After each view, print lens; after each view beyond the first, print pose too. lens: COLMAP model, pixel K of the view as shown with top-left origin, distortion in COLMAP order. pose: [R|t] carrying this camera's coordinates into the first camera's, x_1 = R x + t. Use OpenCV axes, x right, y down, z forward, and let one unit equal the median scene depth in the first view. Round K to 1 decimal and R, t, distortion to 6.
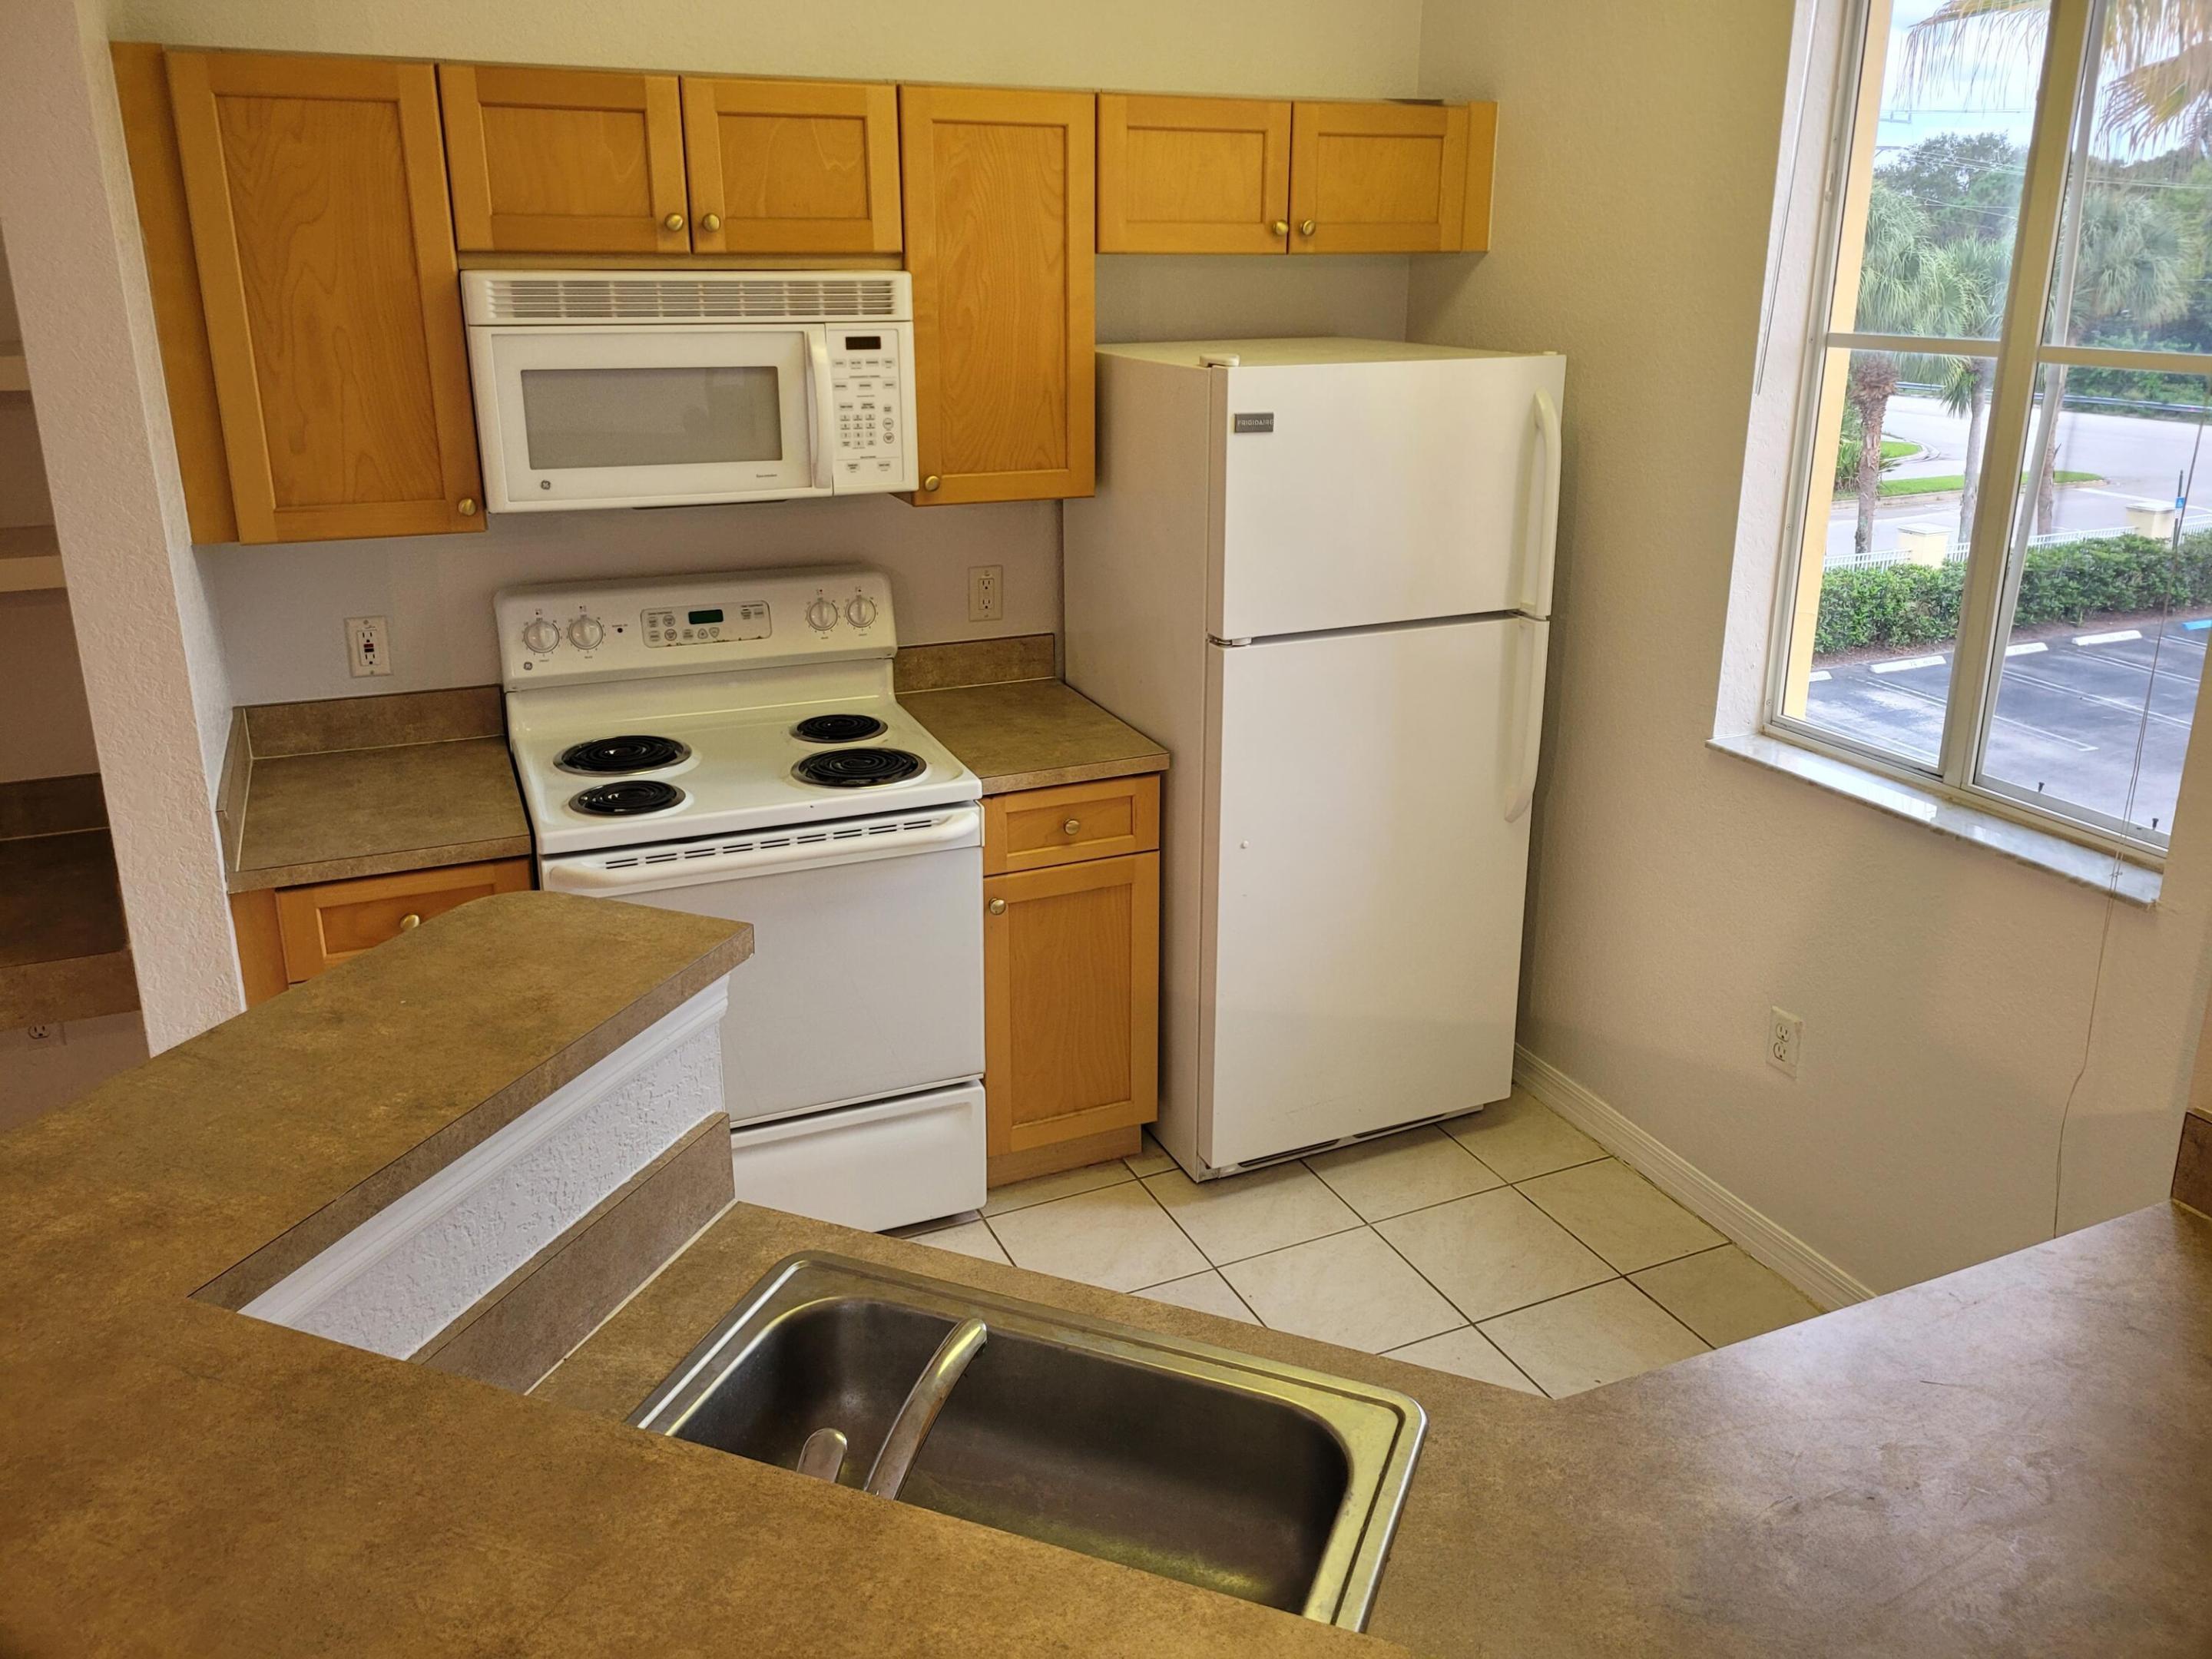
lens RADIAL K [[1669.2, 0, 1126.2], [0, 1669.2, 730.1], [0, 0, 1]] dist [0.063202, -0.062393]
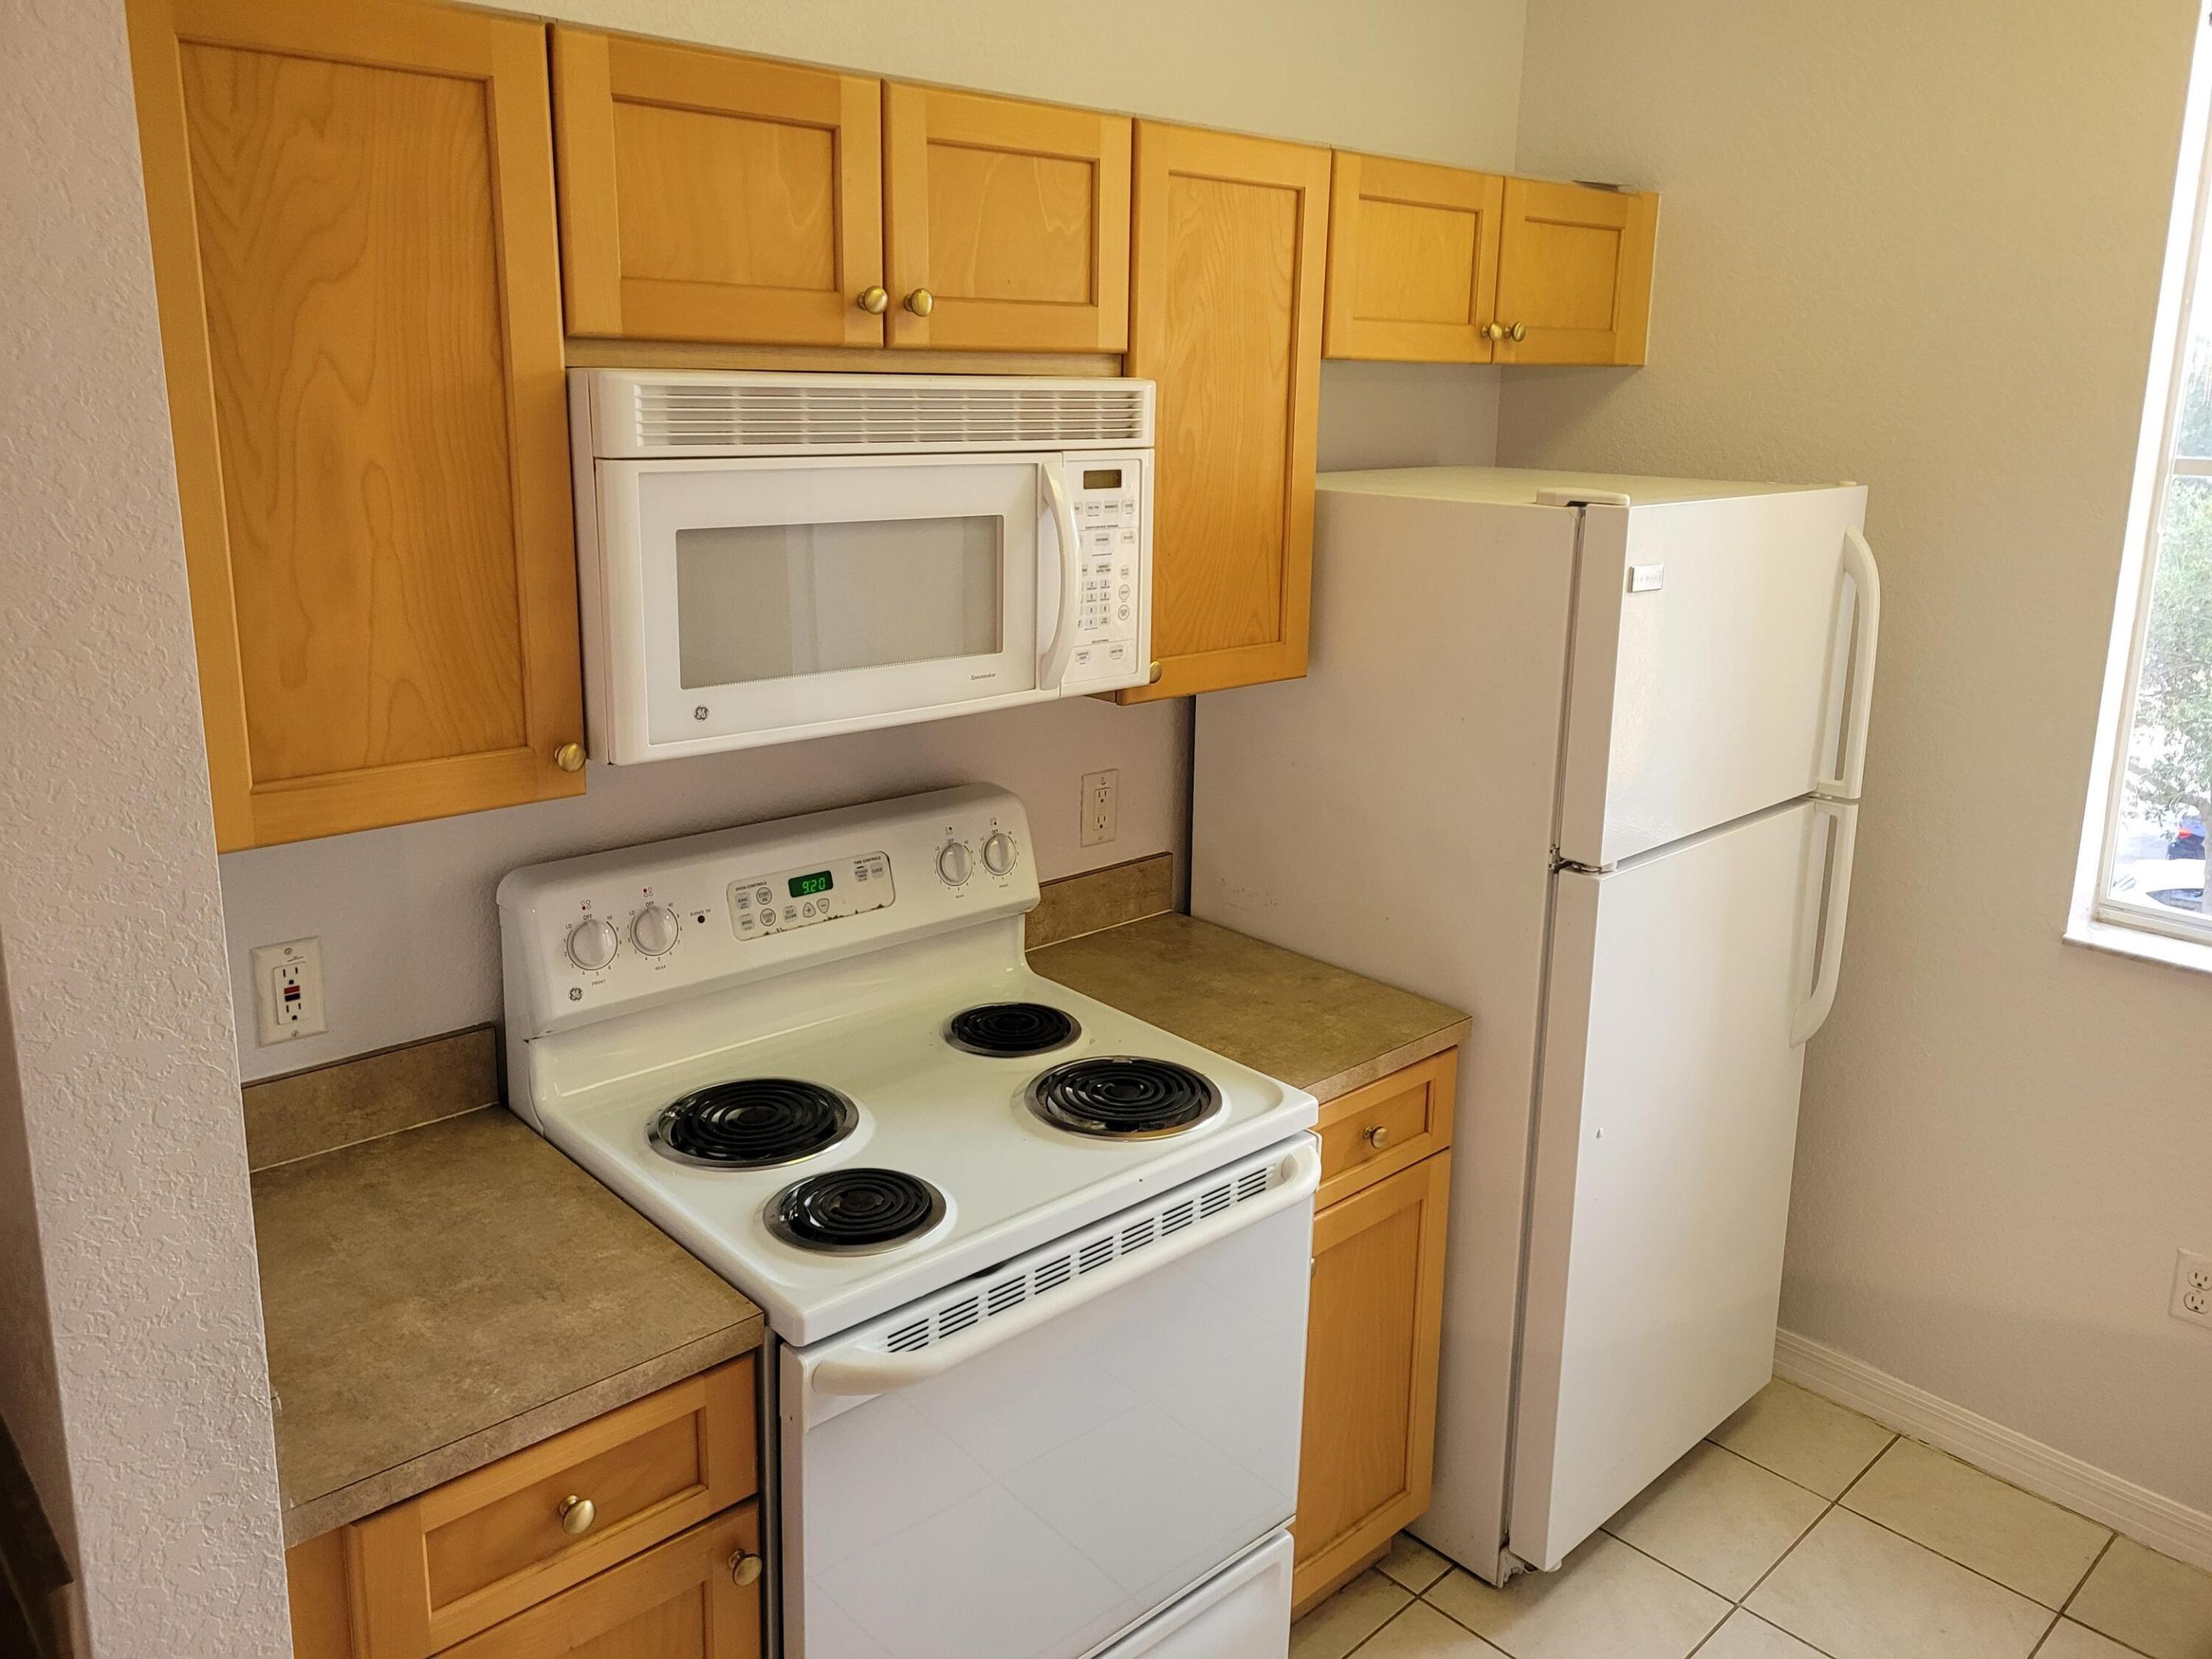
lens RADIAL K [[1669.2, 0, 1126.2], [0, 1669.2, 730.1], [0, 0, 1]] dist [0.063202, -0.062393]
pose [[0.944710, -0.057013, 0.322913, -0.370945], [0.080745, 0.994893, -0.060569, -0.084092], [-0.317811, 0.083294, 0.944488, 0.349000]]
